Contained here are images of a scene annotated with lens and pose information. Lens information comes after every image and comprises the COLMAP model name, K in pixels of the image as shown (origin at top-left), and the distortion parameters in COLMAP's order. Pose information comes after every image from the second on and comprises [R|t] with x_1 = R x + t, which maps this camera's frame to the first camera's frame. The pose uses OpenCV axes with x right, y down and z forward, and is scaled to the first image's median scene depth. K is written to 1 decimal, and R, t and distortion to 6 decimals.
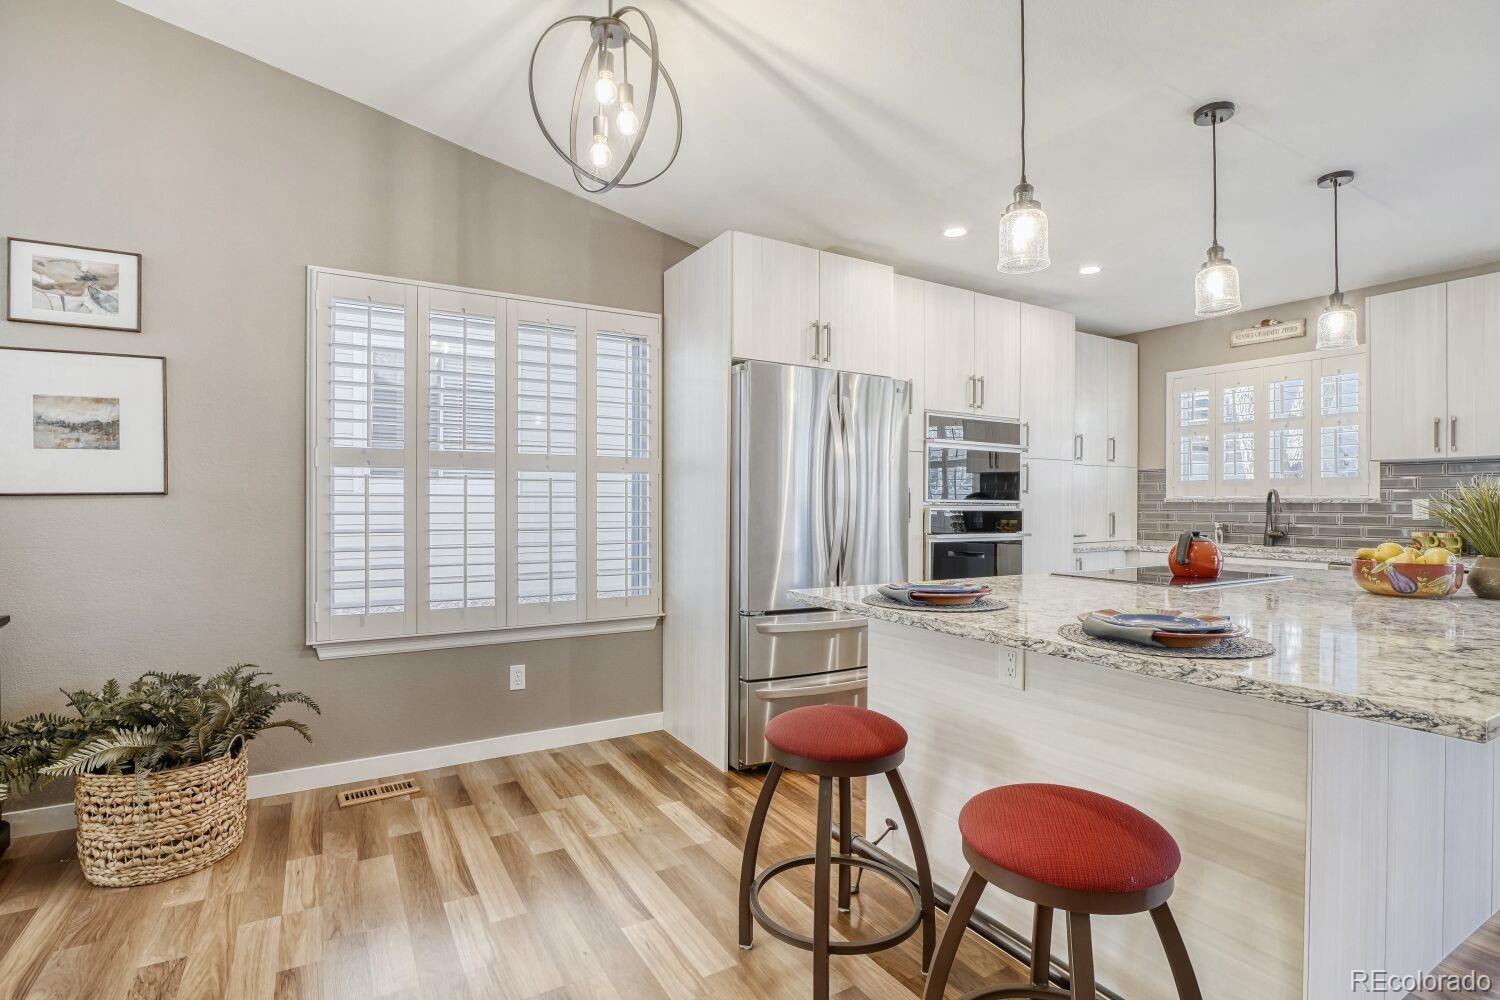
lens RADIAL K [[717.9, 0, 745.8], [0, 717.9, 520.0], [0, 0, 1]] dist [-0.036723, 0.011043]
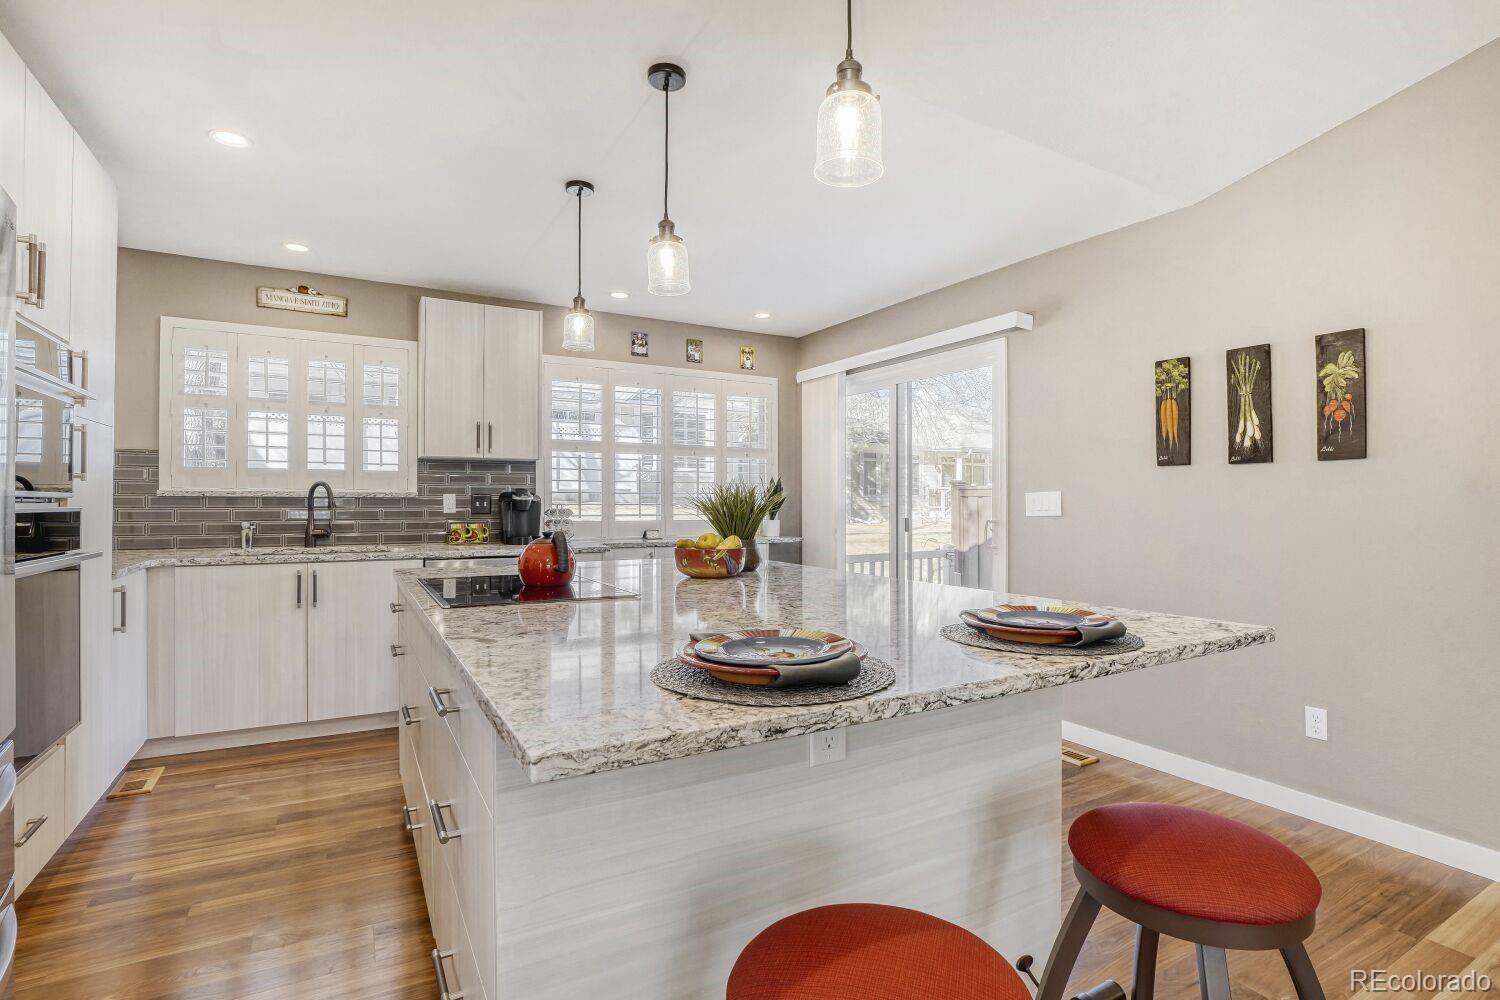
lens RADIAL K [[726.2, 0, 750.0], [0, 726.2, 500.0], [0, 0, 1]] dist [-0.020990, 0.000024]
pose [[0.007321, -0.002441, 0.999970, -0.163754], [0.020416, 0.999789, 0.002291, -0.013313], [-0.999765, 0.020399, 0.007369, 0.512305]]
